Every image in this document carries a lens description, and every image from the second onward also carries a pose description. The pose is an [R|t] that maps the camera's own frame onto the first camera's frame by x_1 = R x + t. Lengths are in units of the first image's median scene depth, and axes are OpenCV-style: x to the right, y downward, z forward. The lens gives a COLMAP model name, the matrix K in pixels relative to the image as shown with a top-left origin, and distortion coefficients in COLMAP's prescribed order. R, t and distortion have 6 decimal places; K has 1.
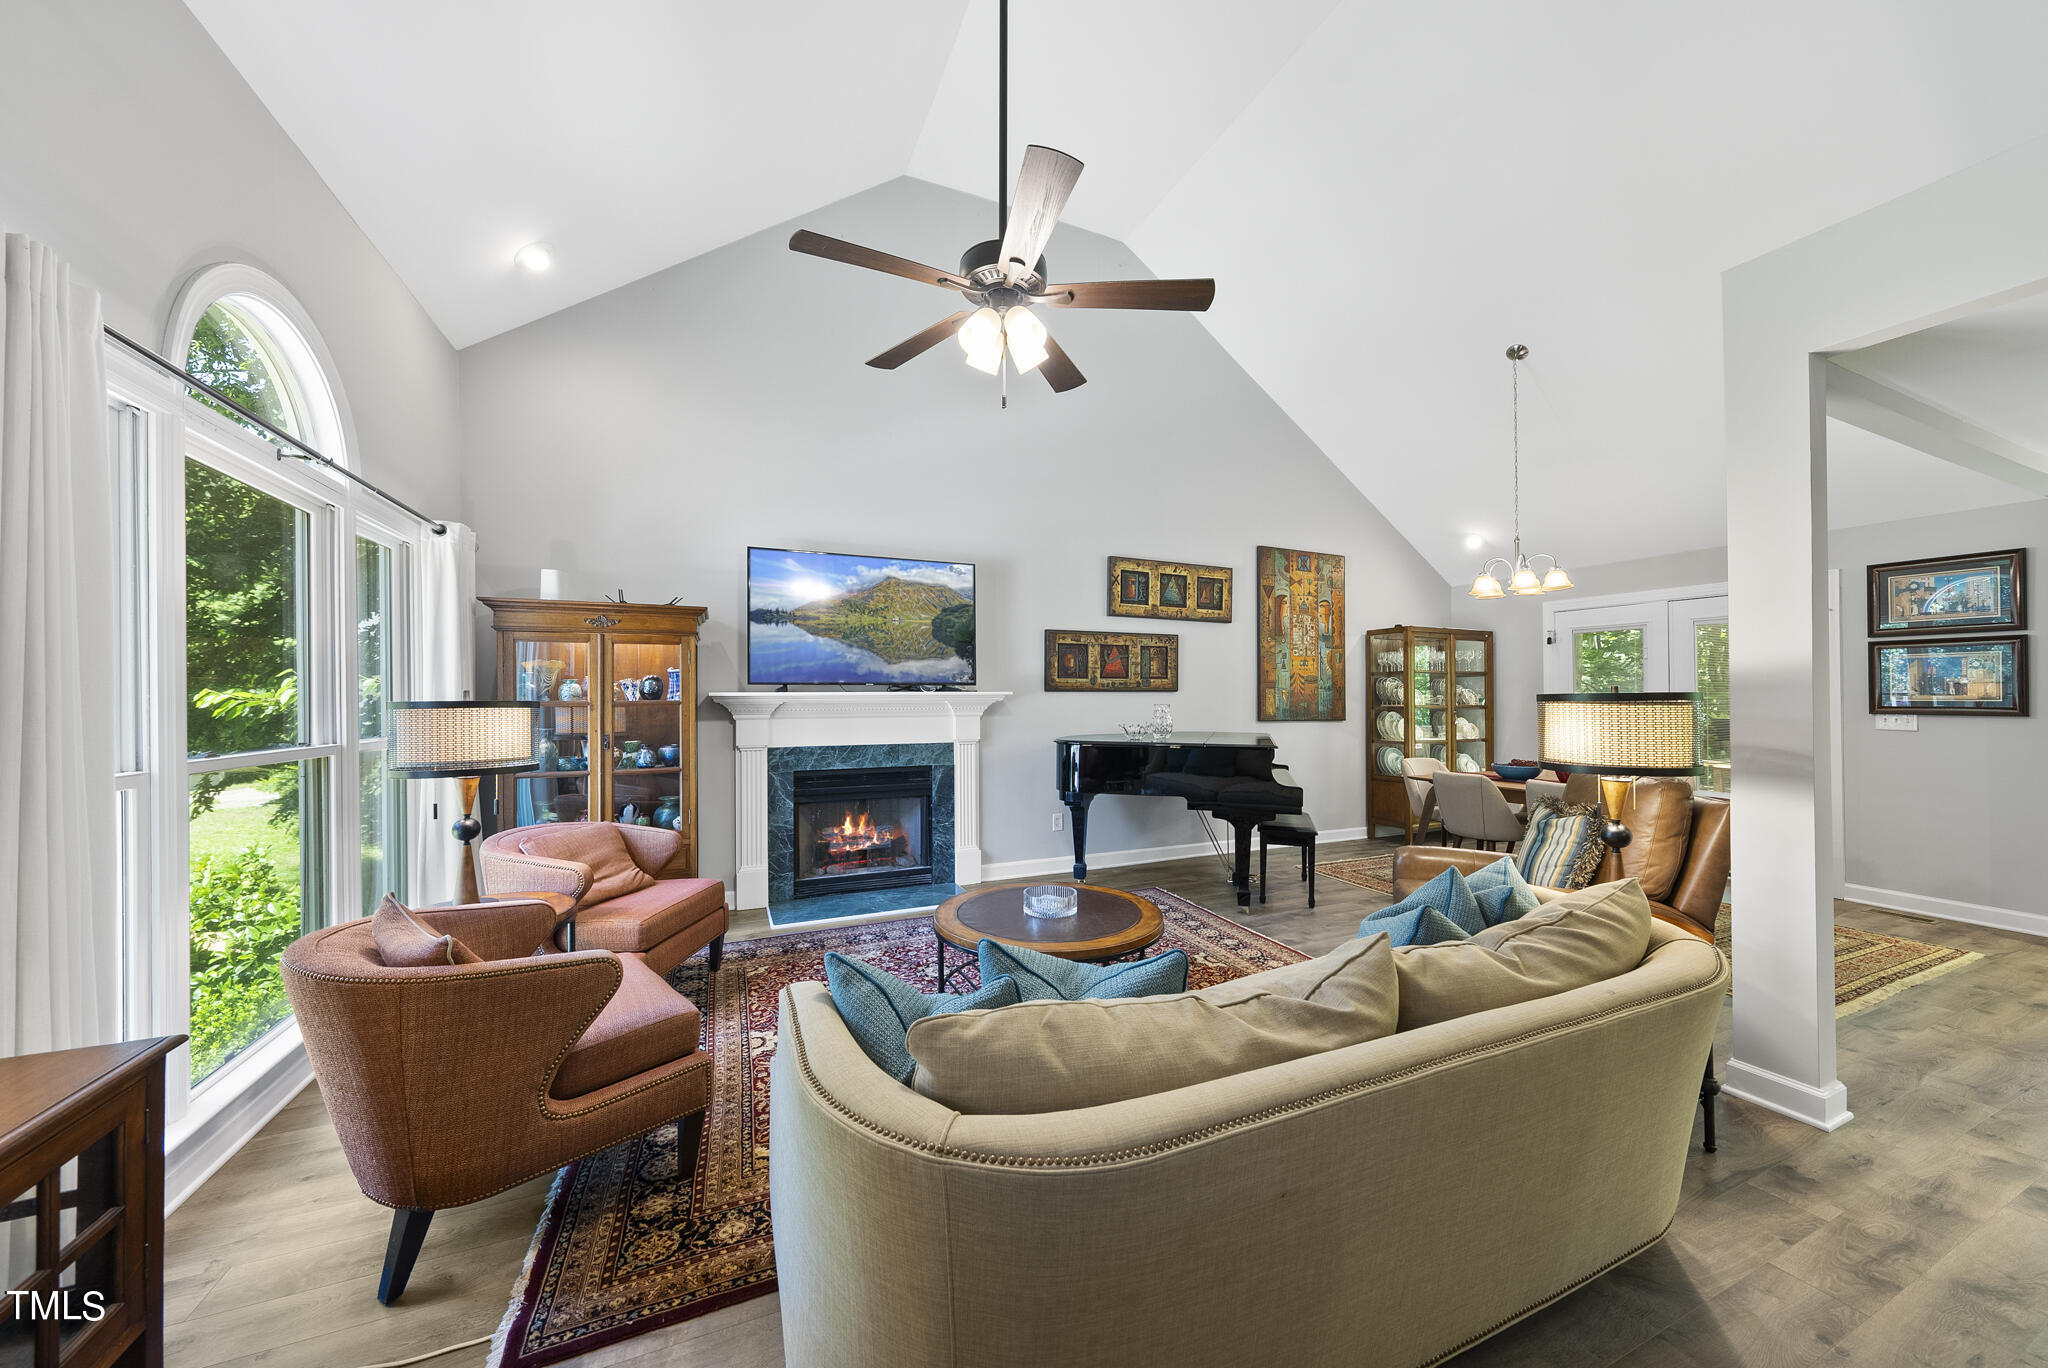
lens RADIAL K [[694.5, 0, 1022.1], [0, 694.5, 691.3], [0, 0, 1]] dist [-0.000729, -0.000038]
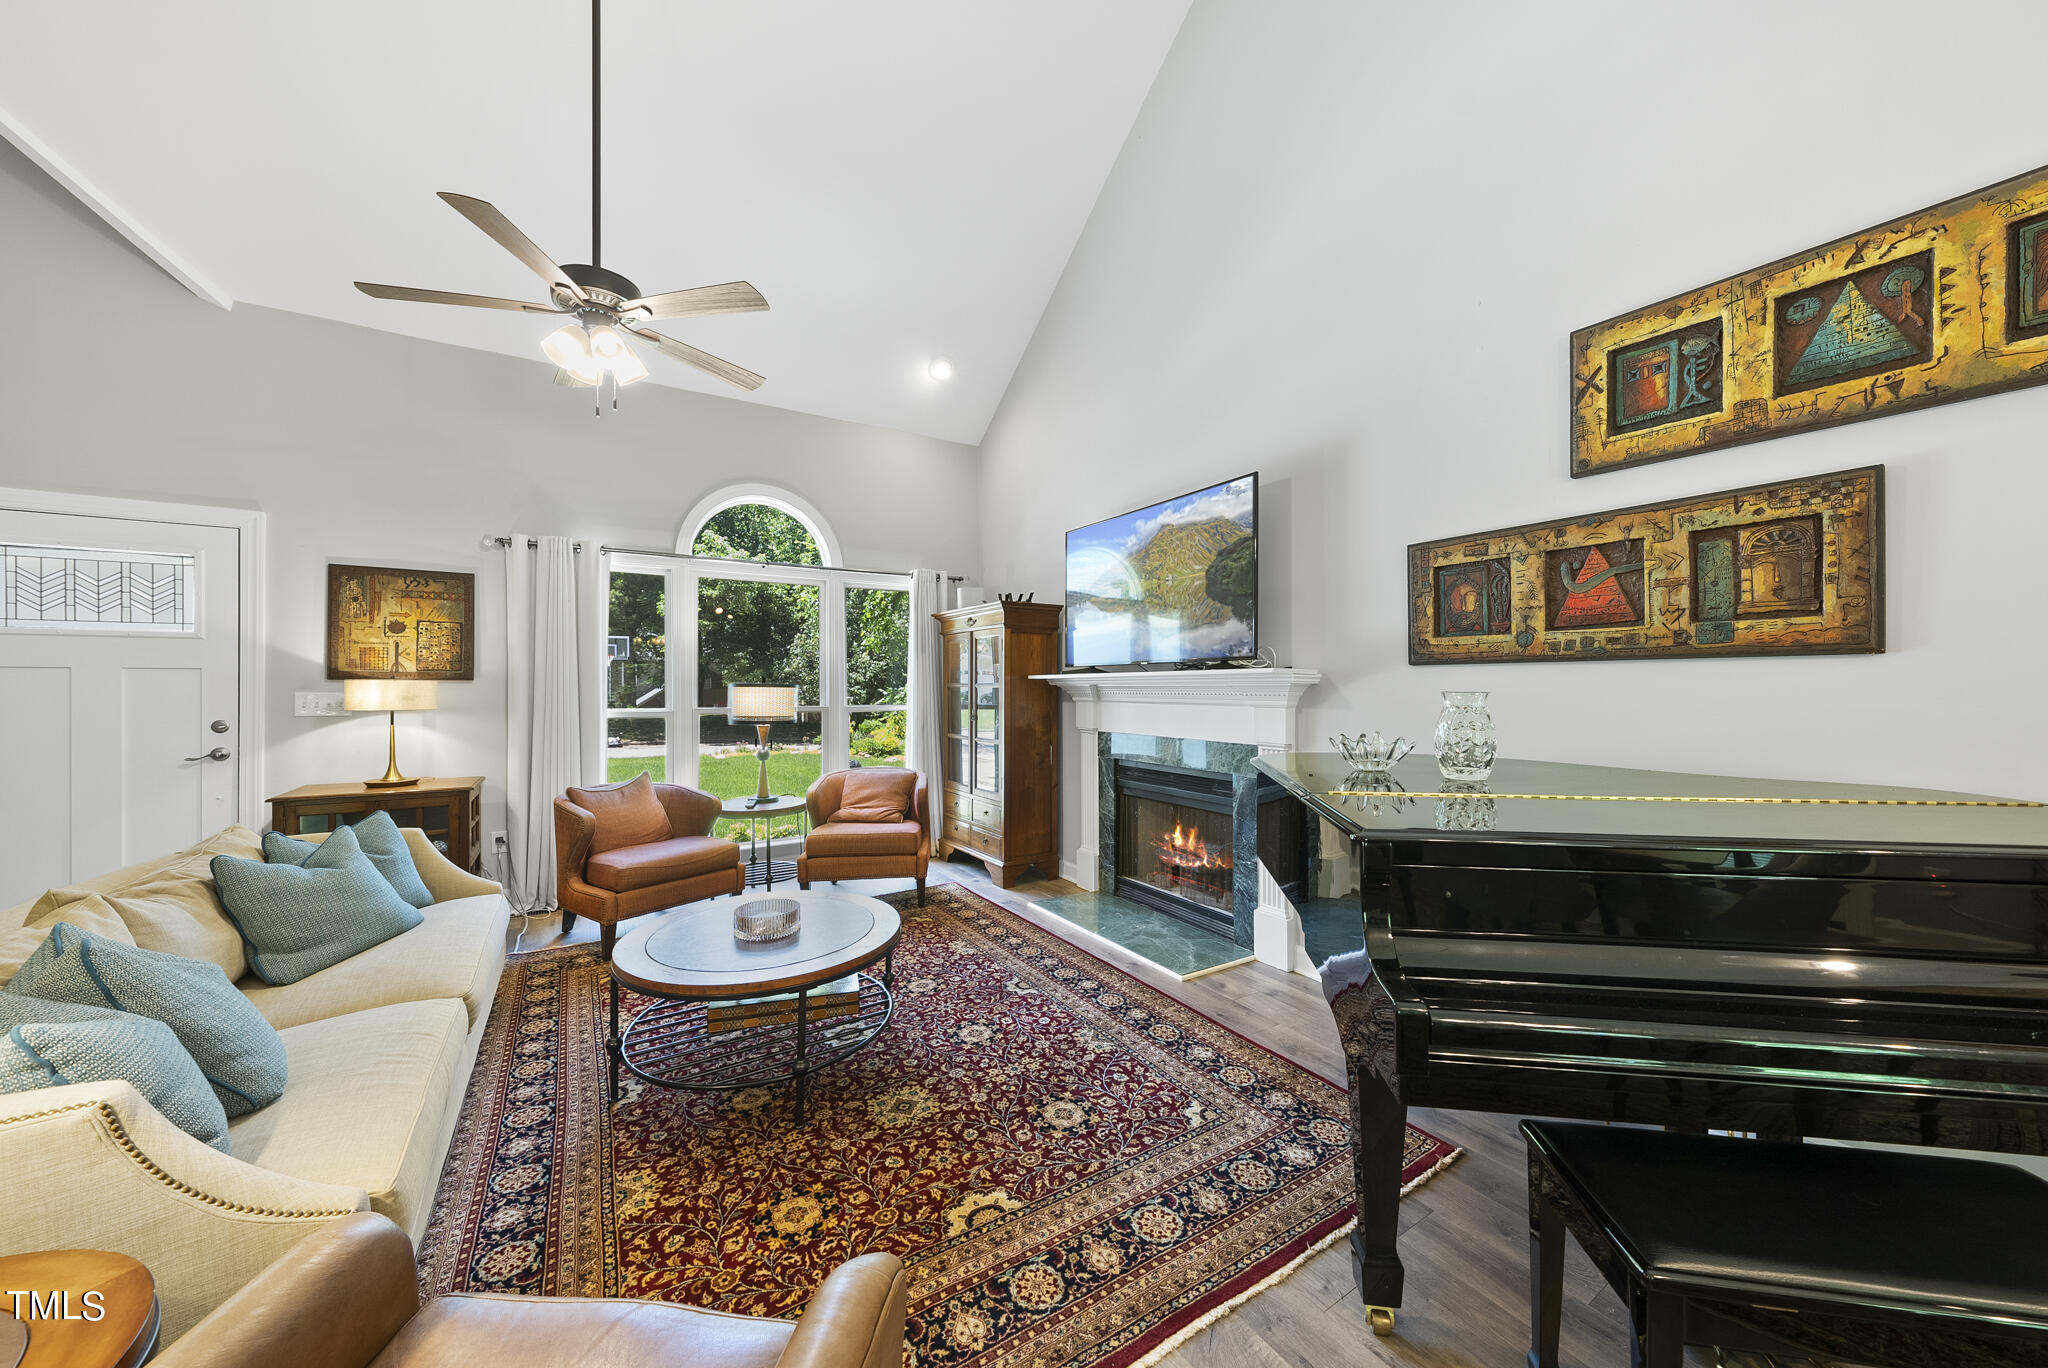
lens RADIAL K [[694.5, 0, 1020.0], [0, 694.5, 690.1], [0, 0, 1]] dist [-0.000729, -0.000038]
pose [[0.170613, 0.006202, -0.985319, 0.474708], [0.007794, 0.999940, 0.007644, 0.011865], [0.985307, -0.008983, 0.170555, 0.599565]]
